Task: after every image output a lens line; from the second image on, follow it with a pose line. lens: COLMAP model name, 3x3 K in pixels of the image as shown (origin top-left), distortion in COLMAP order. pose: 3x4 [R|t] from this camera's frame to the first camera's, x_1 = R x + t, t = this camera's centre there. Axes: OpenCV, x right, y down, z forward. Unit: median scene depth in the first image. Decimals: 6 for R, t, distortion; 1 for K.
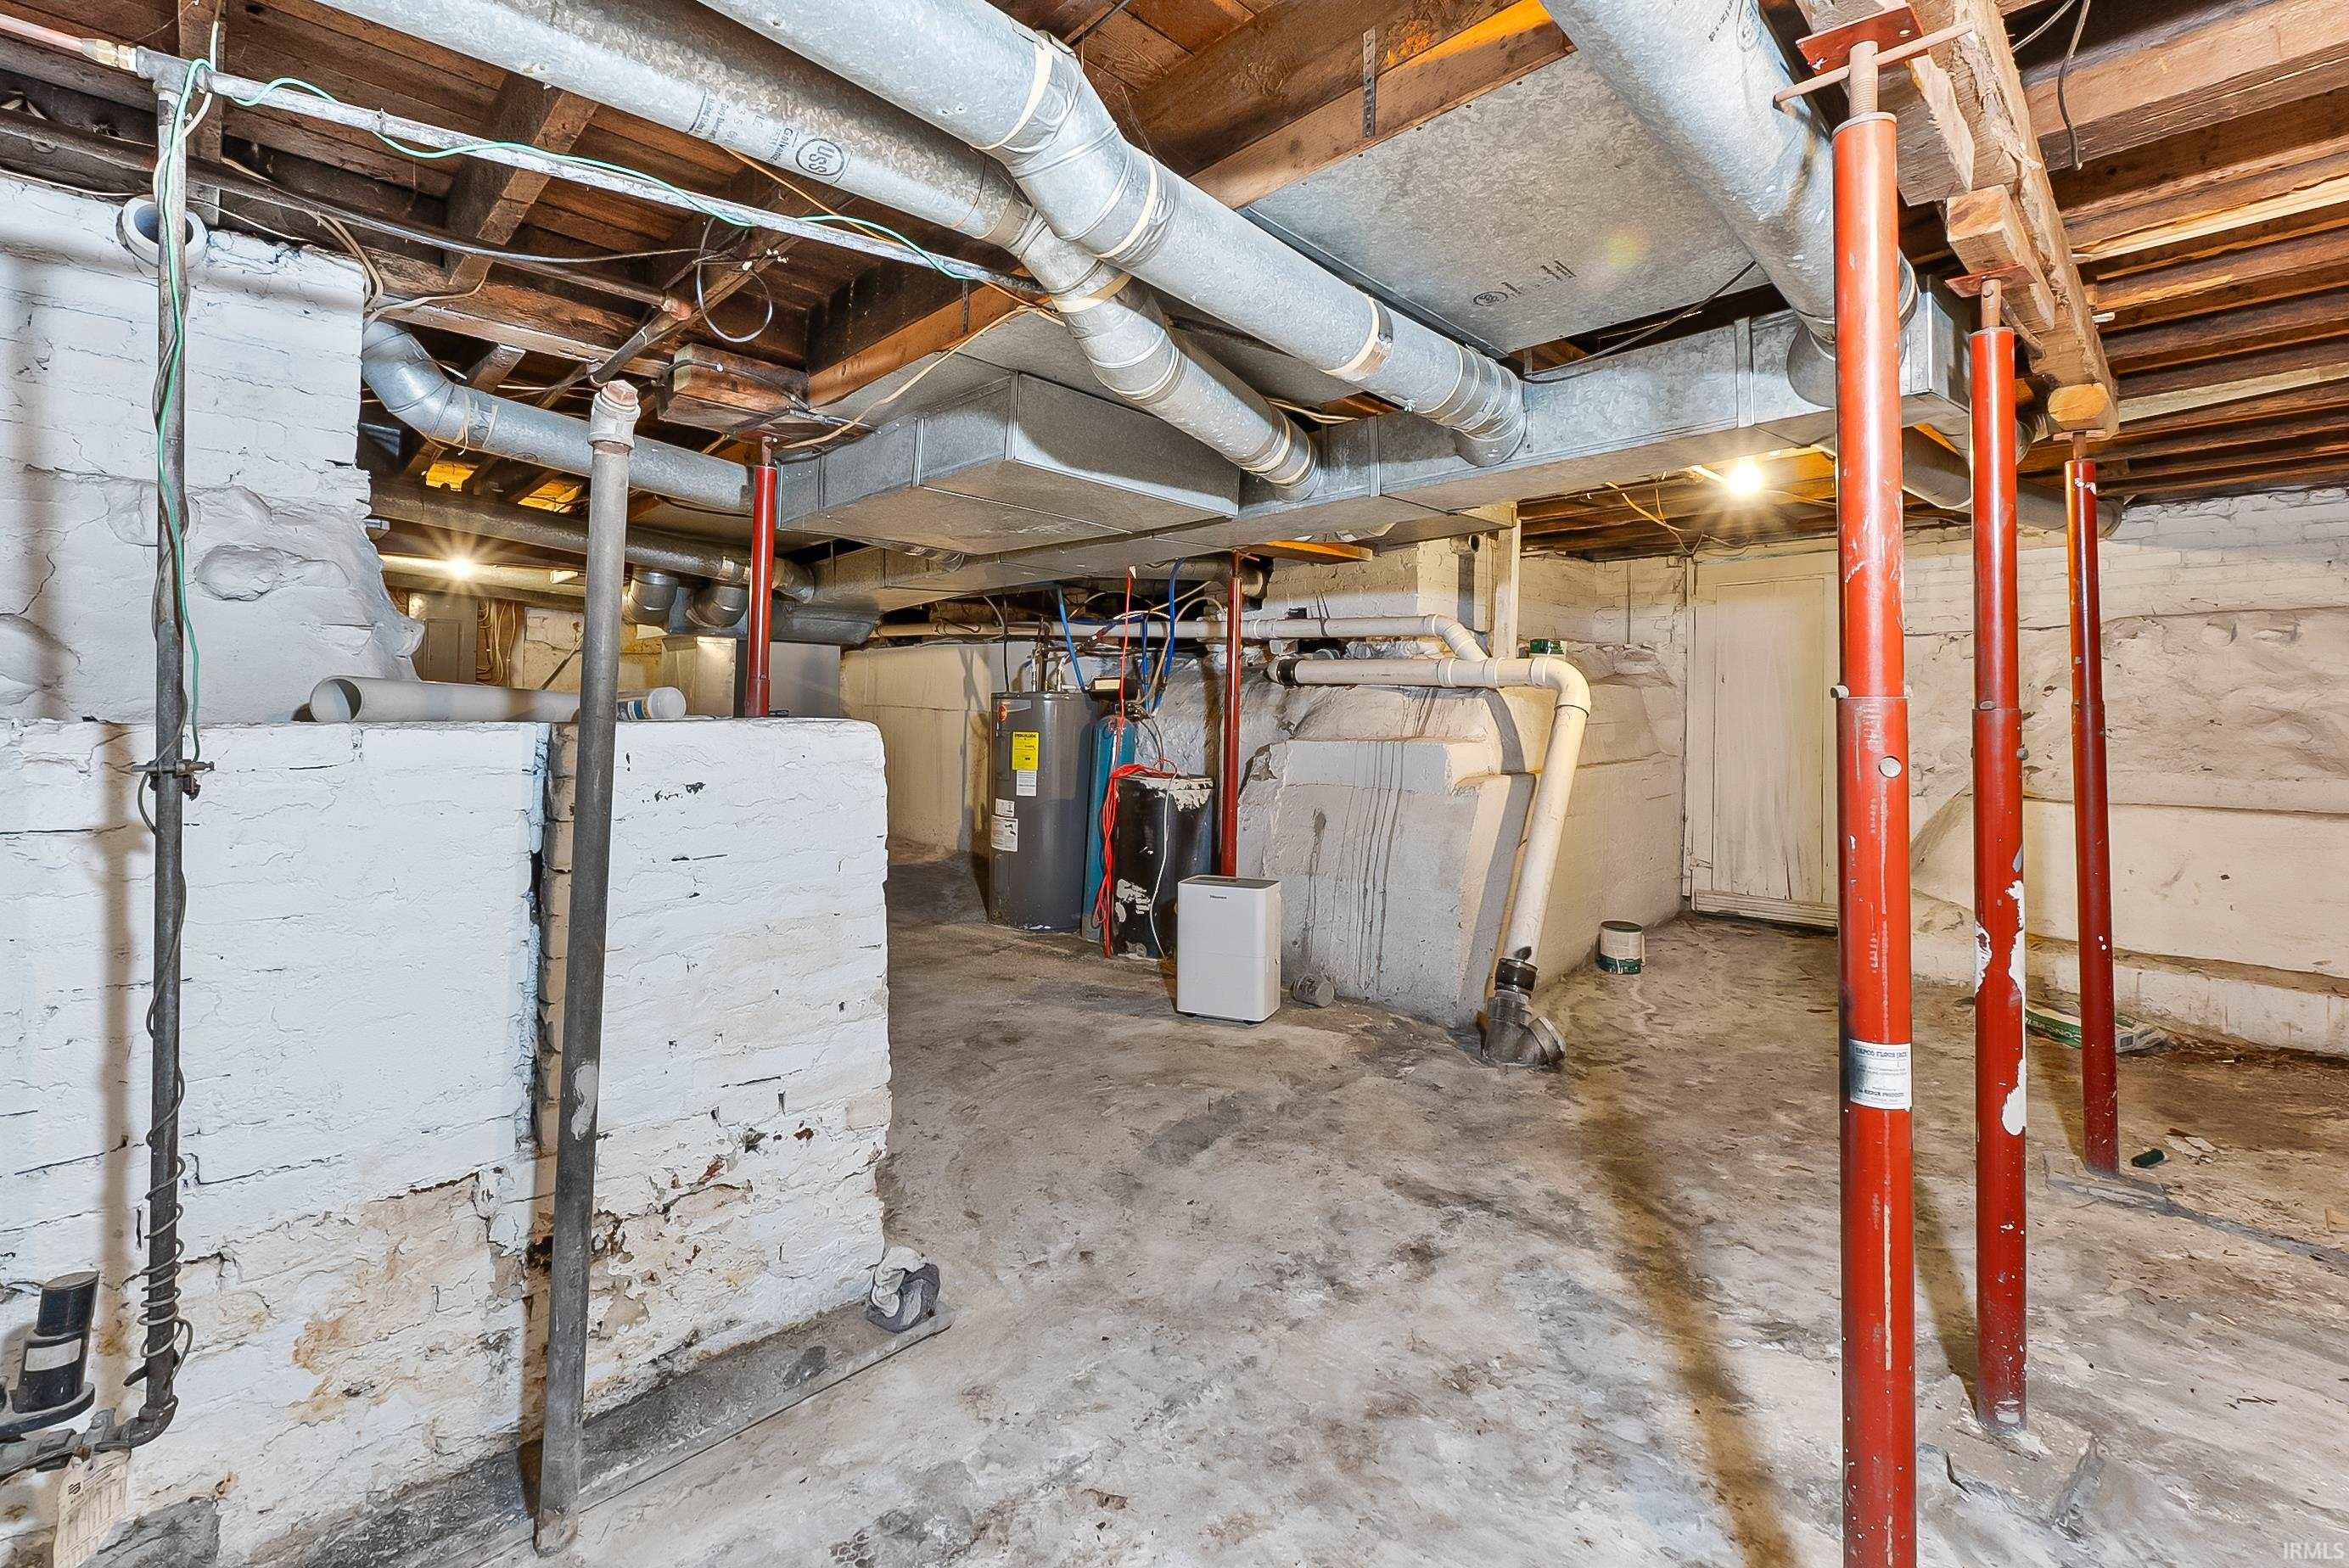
lens RADIAL K [[1014.6, 0, 1174.9], [0, 1014.6, 723.3], [0, 0, 1]] dist [-0.004102, -0.000467]
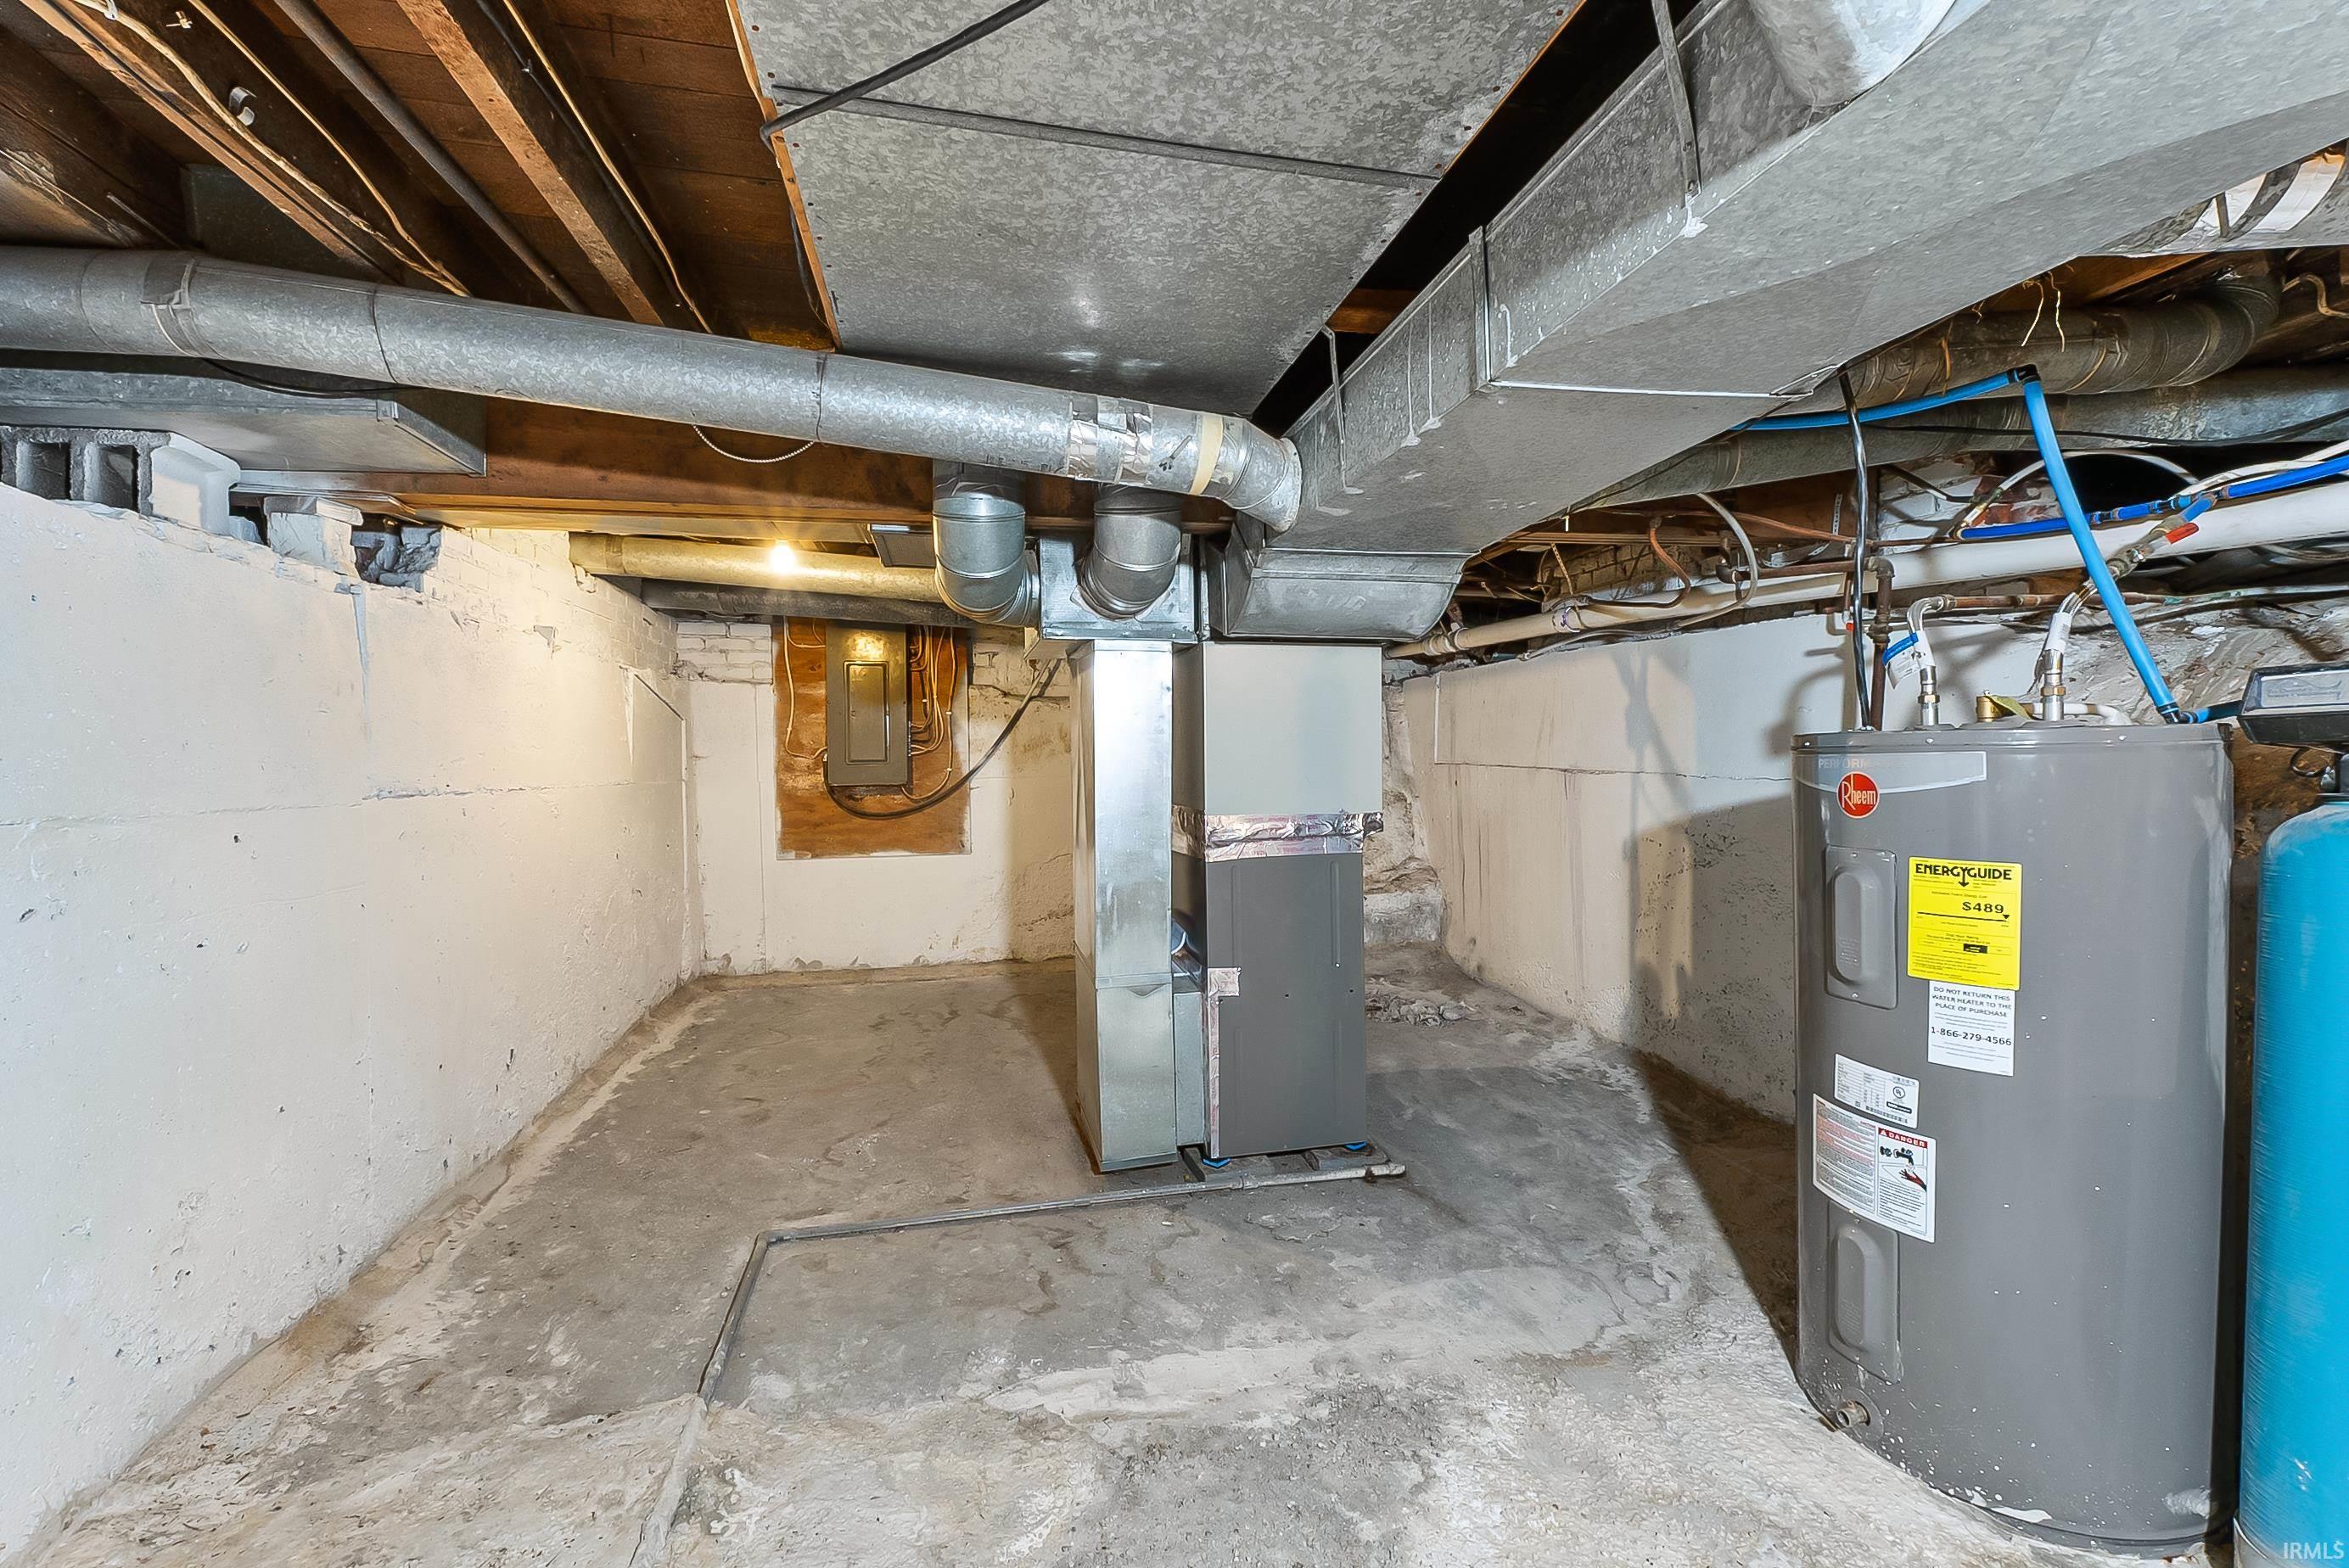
lens RADIAL K [[992.5, 0, 1177.8], [0, 992.5, 766.2], [0, 0, 1]] dist [-0.004726, -0.000254]
pose [[0.853757, -0.021214, -0.520239, -0.167772], [0.022133, 0.999745, -0.004445, -0.020331], [0.520201, -0.007719, 0.854009, 0.540472]]
